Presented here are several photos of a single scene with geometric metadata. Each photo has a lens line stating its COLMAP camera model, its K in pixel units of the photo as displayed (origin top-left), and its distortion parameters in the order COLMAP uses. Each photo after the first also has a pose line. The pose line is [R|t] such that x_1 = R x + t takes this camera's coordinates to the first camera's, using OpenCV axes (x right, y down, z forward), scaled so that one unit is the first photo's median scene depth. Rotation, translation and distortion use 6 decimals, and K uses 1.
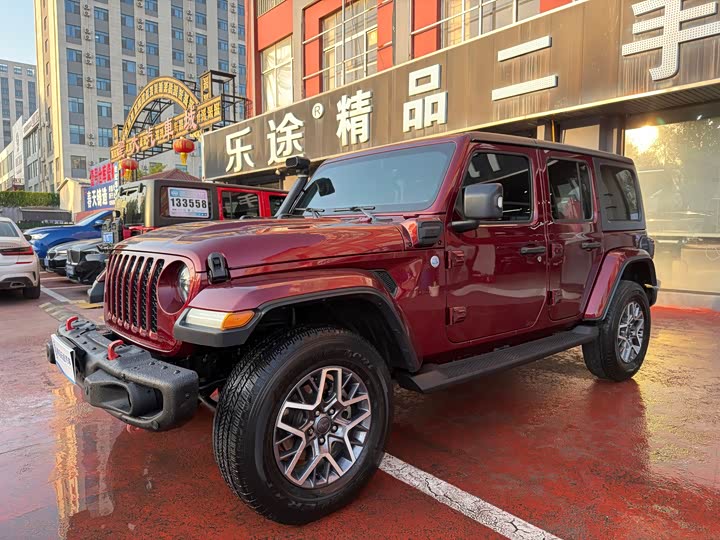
lens RADIAL K [[517.9, 0, 360.0], [0, 517.9, 270.0], [0, 0, 1]] dist [0.051437, -0.078388]
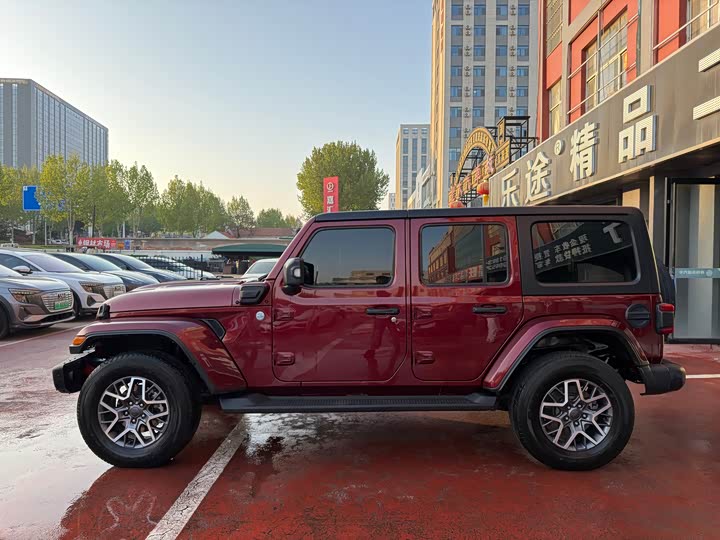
lens RADIAL K [[517.9, 0, 360.0], [0, 517.9, 270.0], [0, 0, 1]] dist [0.051437, -0.078388]
pose [[0.741746, 0.015838, -0.670494, 0.315832], [-0.051882, 0.998080, -0.033819, -0.026687], [0.668671, 0.059871, 0.741144, 0.044951]]
